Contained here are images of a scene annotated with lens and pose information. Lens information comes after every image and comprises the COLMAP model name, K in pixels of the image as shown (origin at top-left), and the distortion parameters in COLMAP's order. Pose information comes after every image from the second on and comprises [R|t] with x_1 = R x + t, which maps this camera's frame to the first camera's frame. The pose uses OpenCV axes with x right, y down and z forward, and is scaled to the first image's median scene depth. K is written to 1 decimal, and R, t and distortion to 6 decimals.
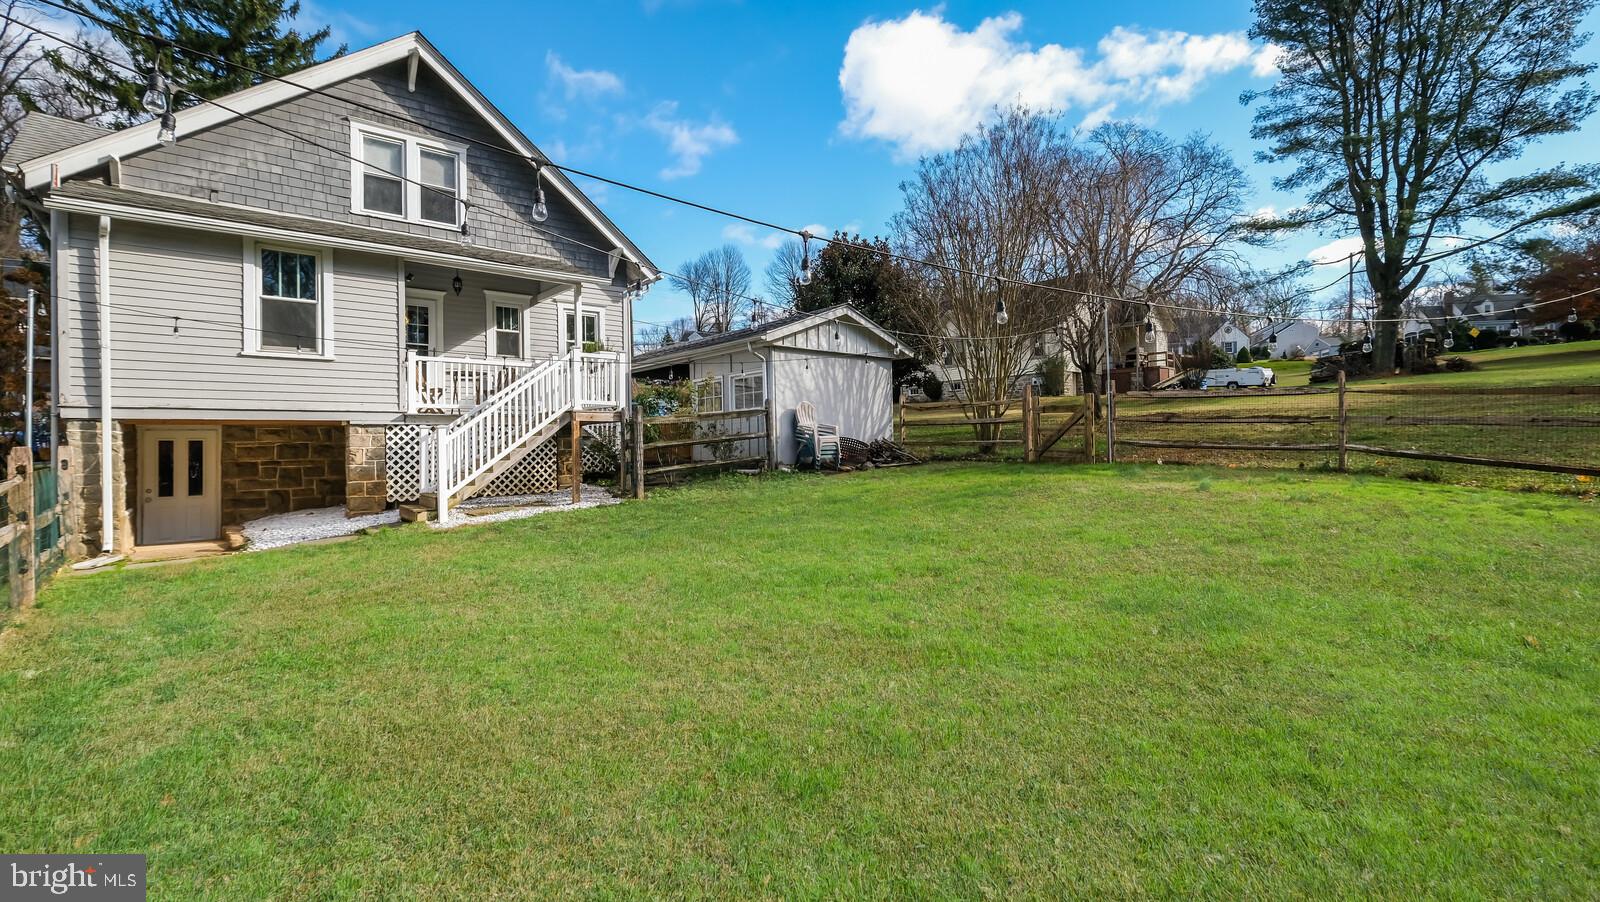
lens RADIAL K [[694.9, 0, 800.9], [0, 694.9, 443.9], [0, 0, 1]] dist [0.001015, -0.000074]
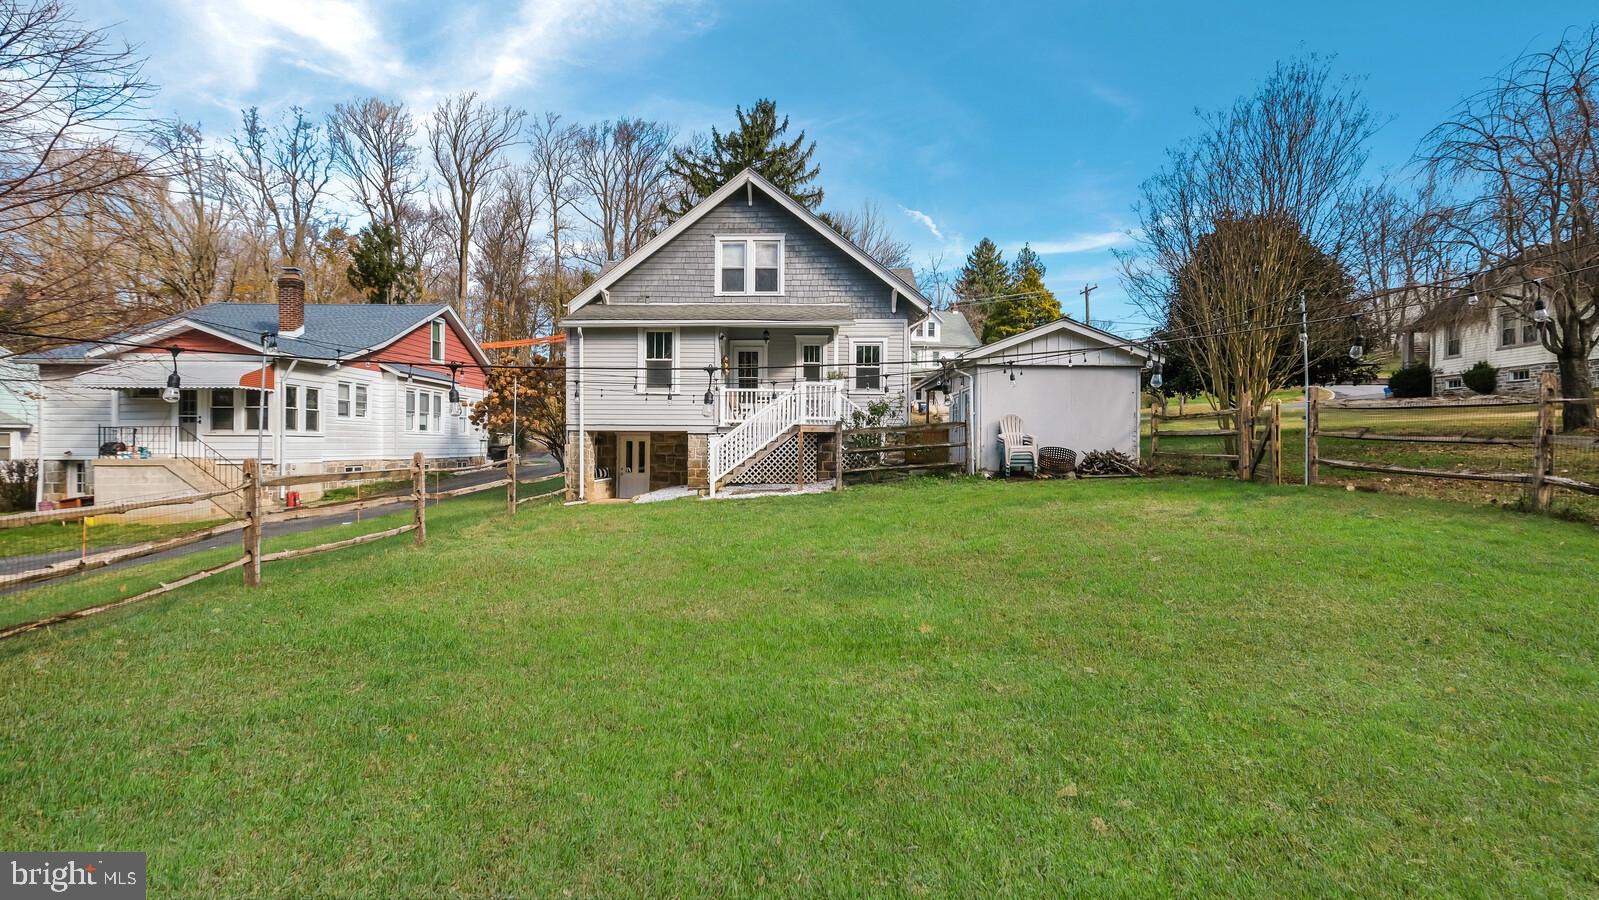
lens RADIAL K [[706.7, 0, 801.3], [0, 706.7, 446.5], [0, 0, 1]] dist [-0.000671, -0.000568]
pose [[0.746689, 0.022247, -0.664801, 0.588393], [-0.018451, 0.999749, 0.012731, -0.020673], [0.664918, 0.002760, 0.746912, -0.051751]]
